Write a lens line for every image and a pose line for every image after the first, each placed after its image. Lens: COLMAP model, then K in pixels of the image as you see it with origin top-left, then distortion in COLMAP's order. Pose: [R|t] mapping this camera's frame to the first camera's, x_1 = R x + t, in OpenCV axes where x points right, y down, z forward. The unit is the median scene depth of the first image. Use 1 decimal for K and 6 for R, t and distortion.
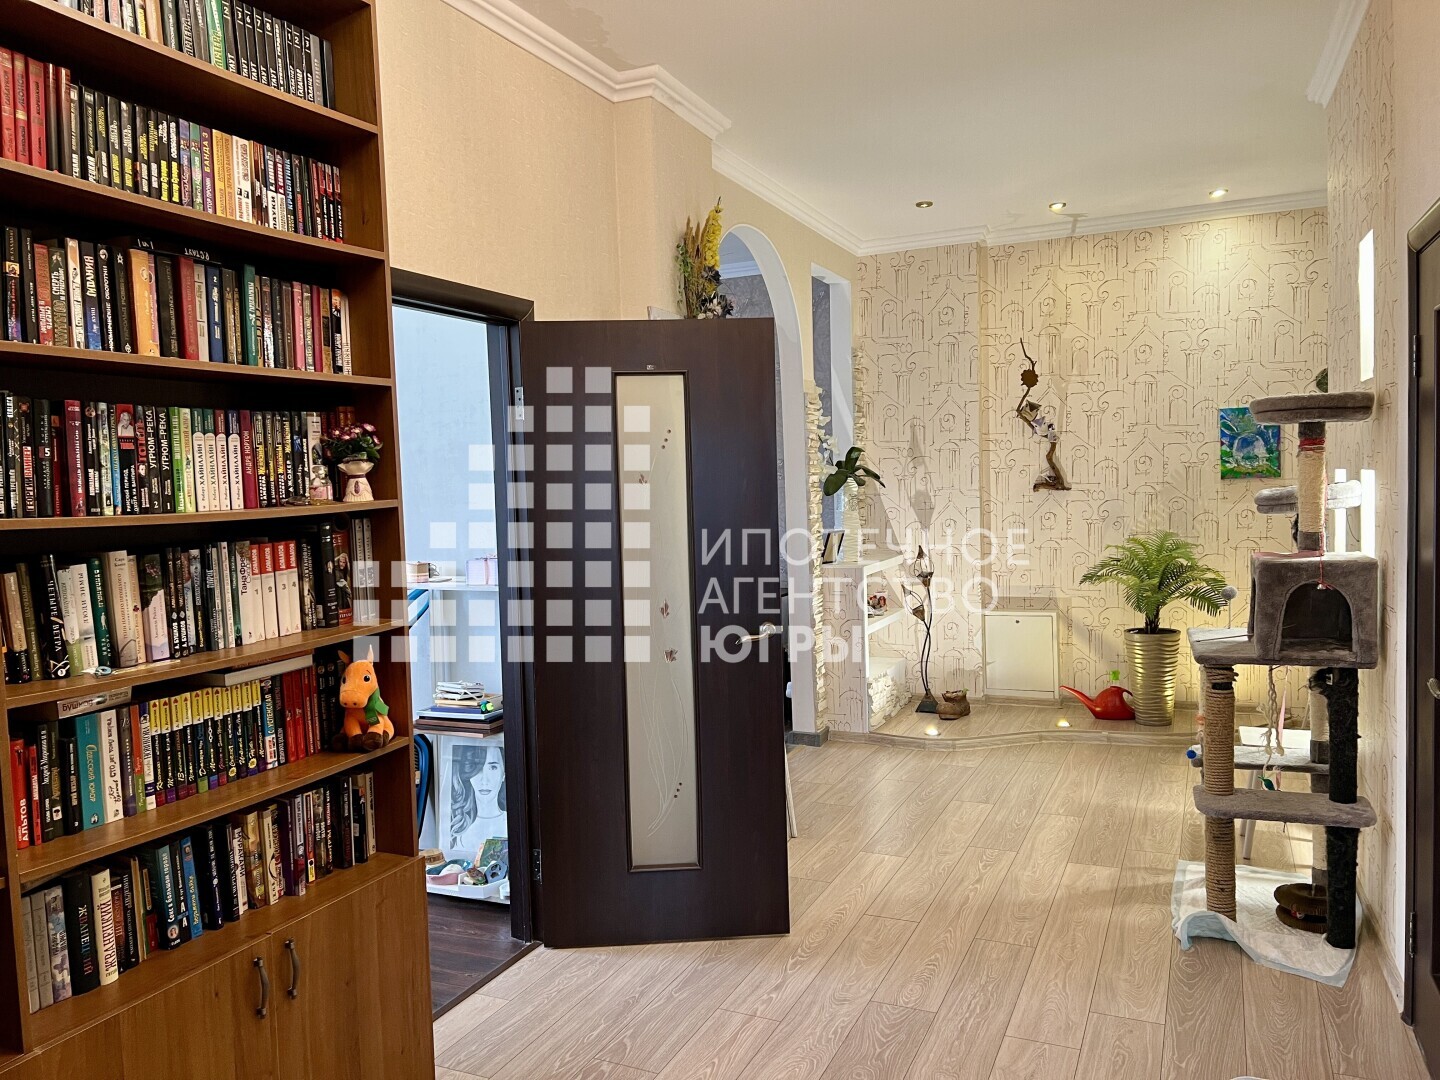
lens RADIAL K [[1092.0, 0, 716.0], [0, 1092.0, 549.6], [0, 0, 1]] dist [0.046574, -0.060689]
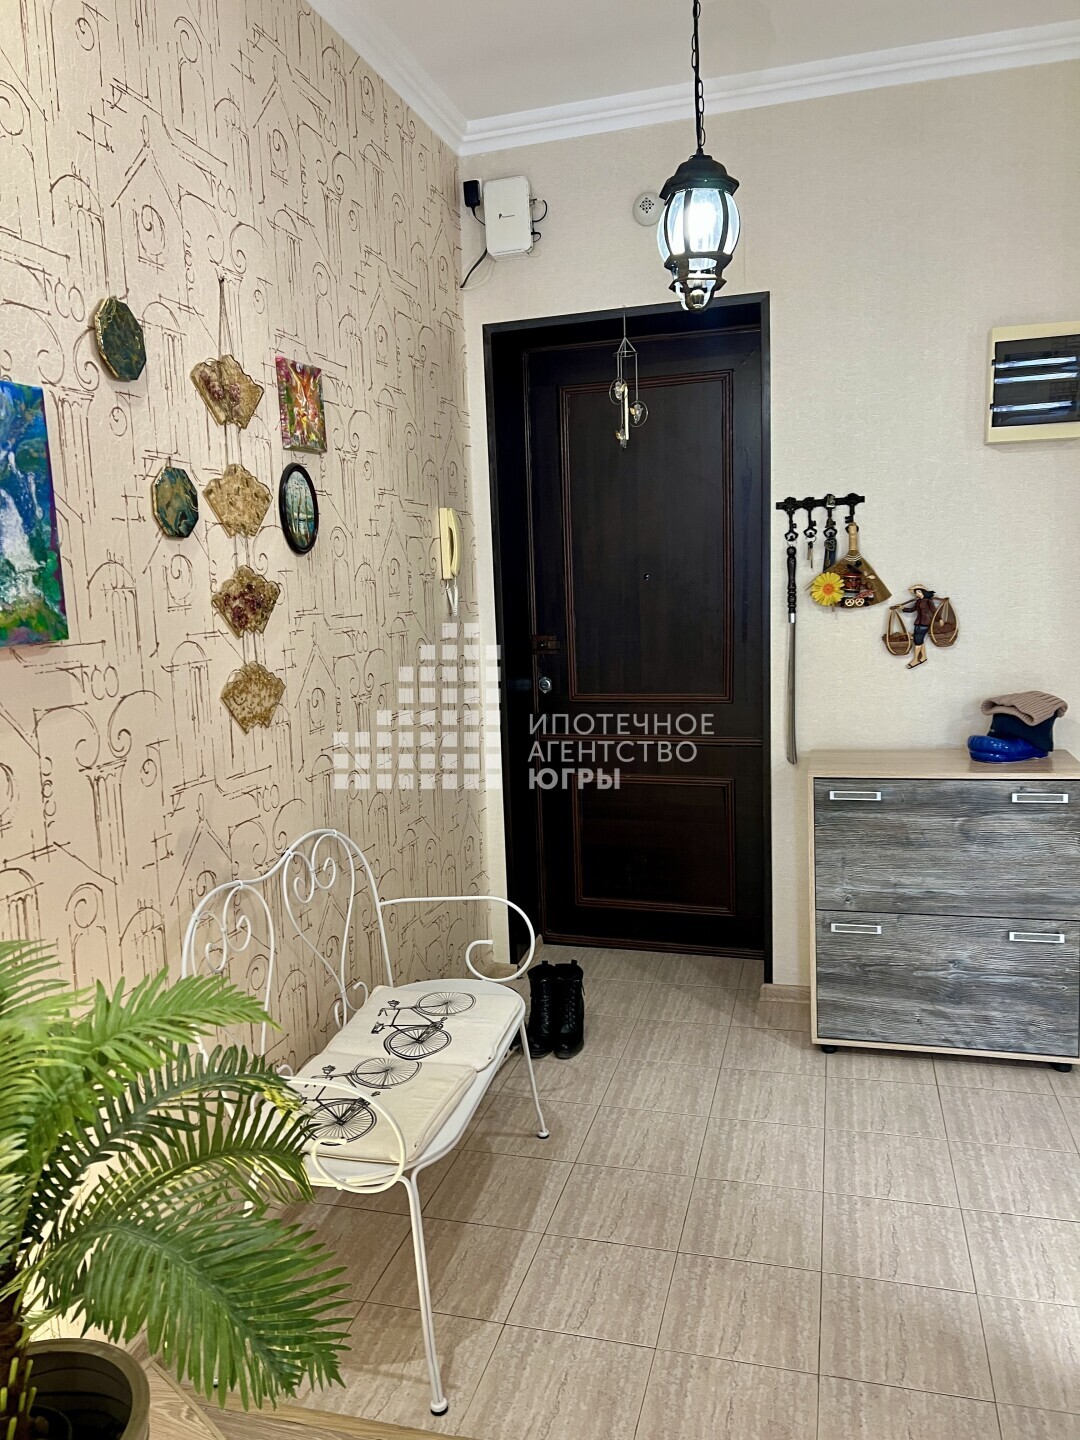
lens RADIAL K [[1092.0, 0, 534.8], [0, 1092.0, 726.7], [0, 0, 1]] dist [0.046574, -0.060689]
pose [[-0.153402, -0.099792, 0.983112, 0.352874], [0.109667, 0.987023, 0.117302, -0.111919], [-0.982059, 0.125810, -0.140468, 1.624826]]
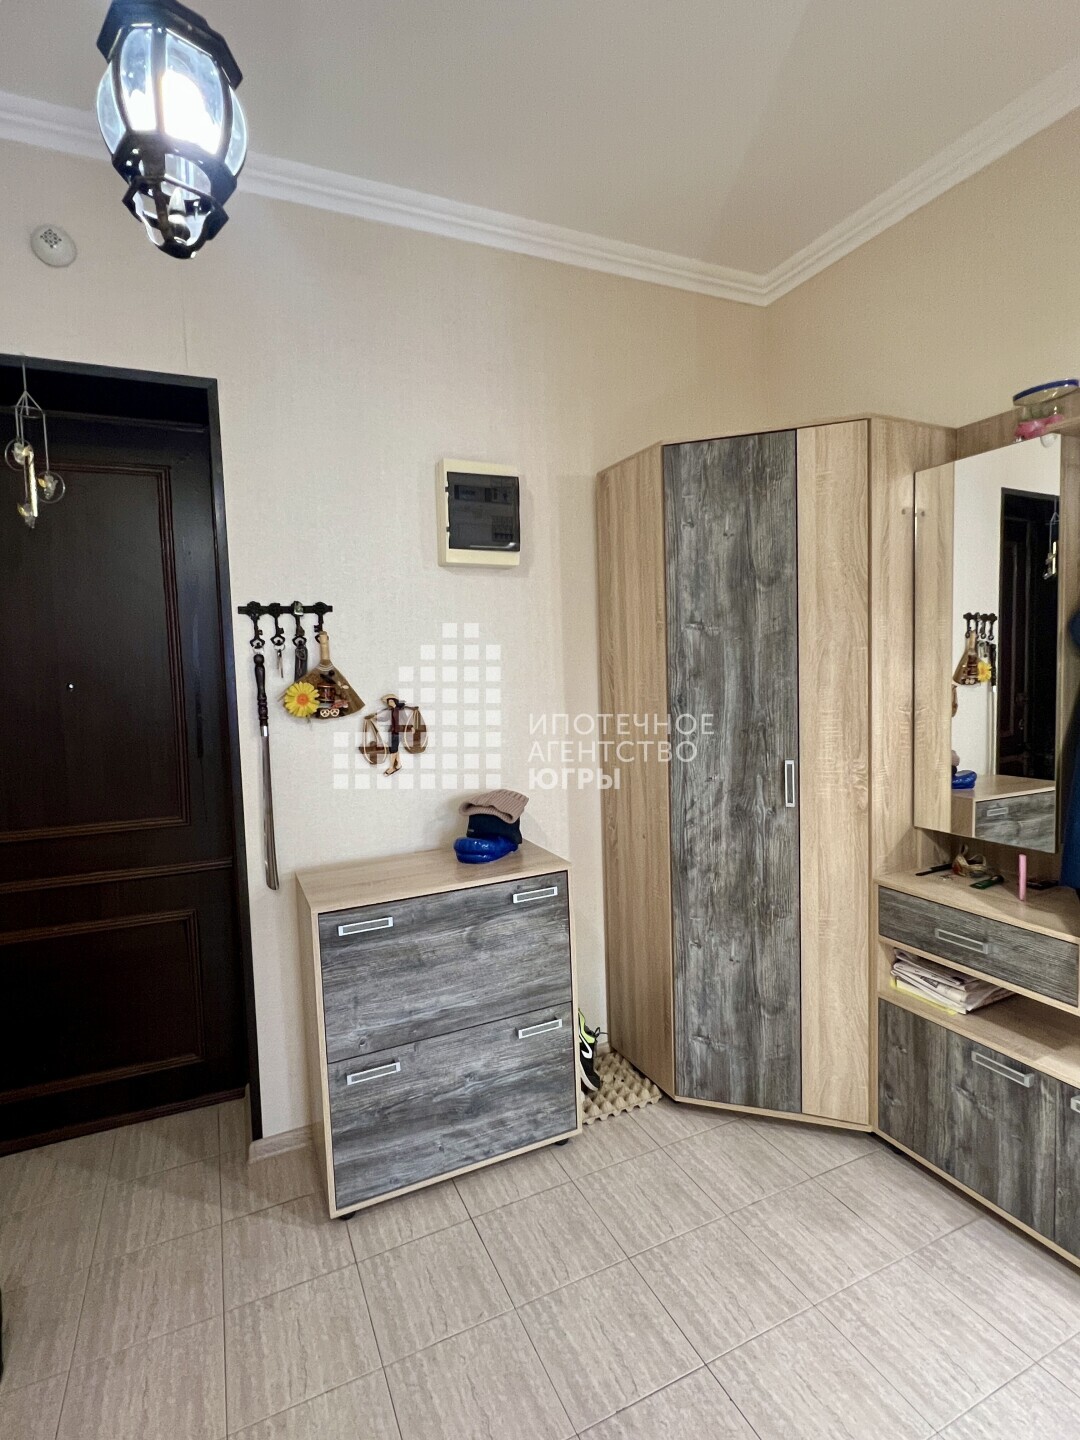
lens RADIAL K [[720.8, 0, 543.2], [0, 720.8, 718.7], [0, 0, 1]] dist [-0.001429, 0.000290]
pose [[-0.756986, 0.015062, 0.653258, 0.740563], [0.102275, 0.990144, 0.095685, -0.111111], [-0.645378, 0.139244, -0.751065, 1.541726]]
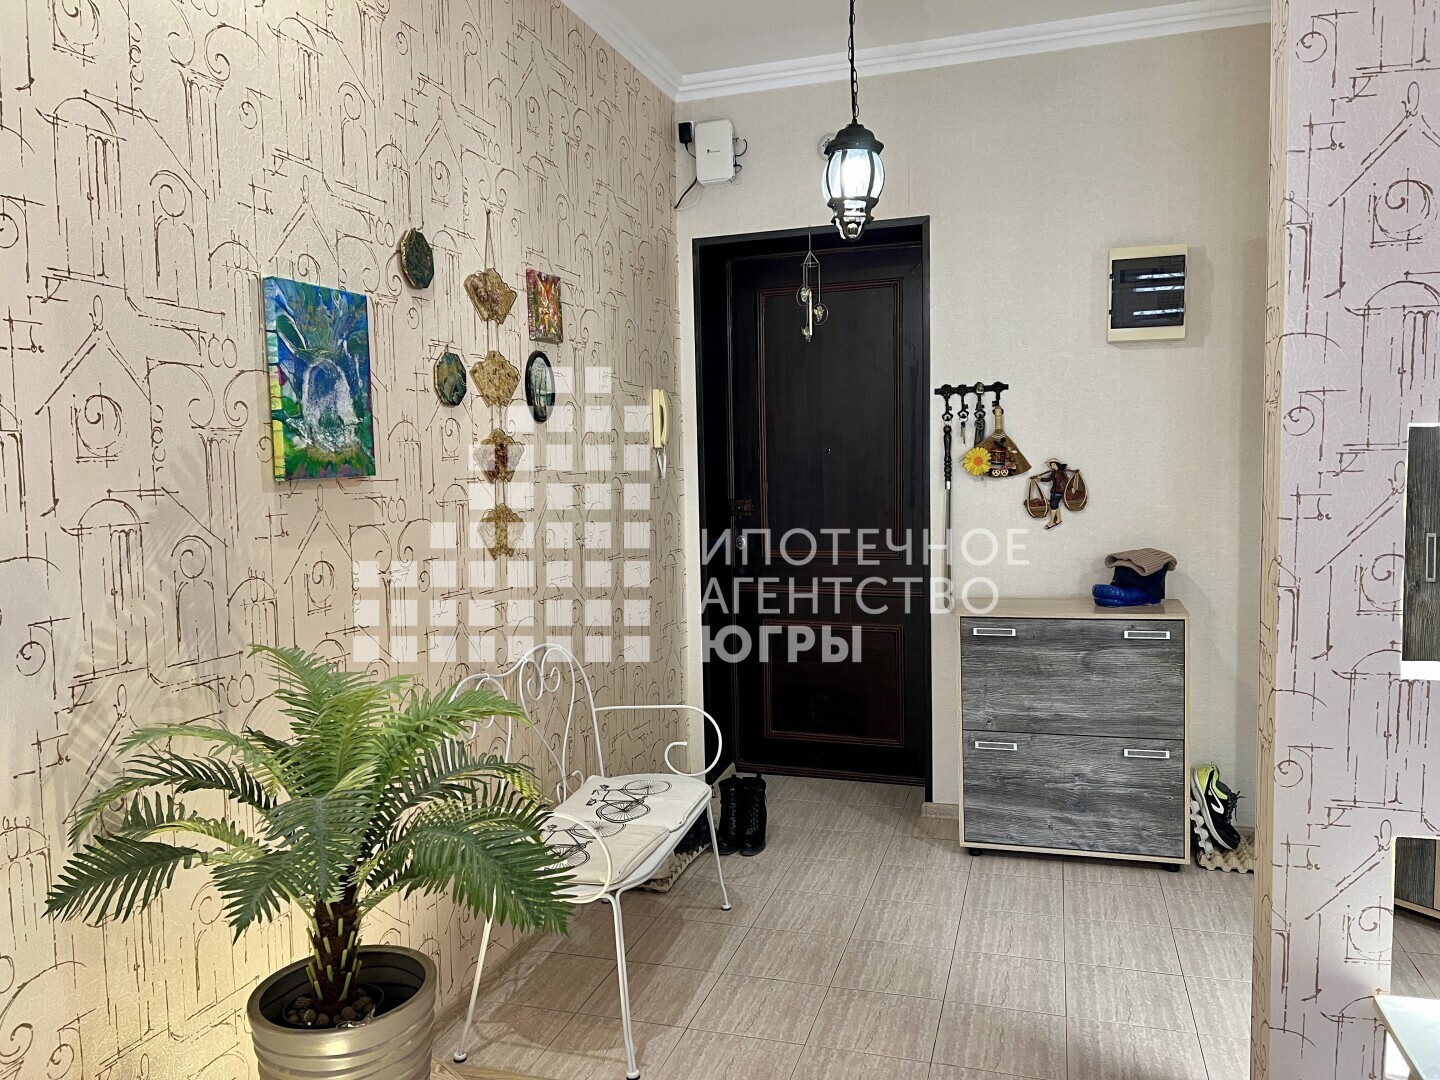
lens RADIAL K [[1092.0, 0, 723.8], [0, 1092.0, 540.8], [0, 0, 1]] dist [0.046574, -0.060689]
pose [[-0.129827, -0.036576, 0.990862, 0.167851], [0.093693, 0.994396, 0.048982, -0.087554], [-0.987100, 0.099196, -0.125673, 1.634527]]
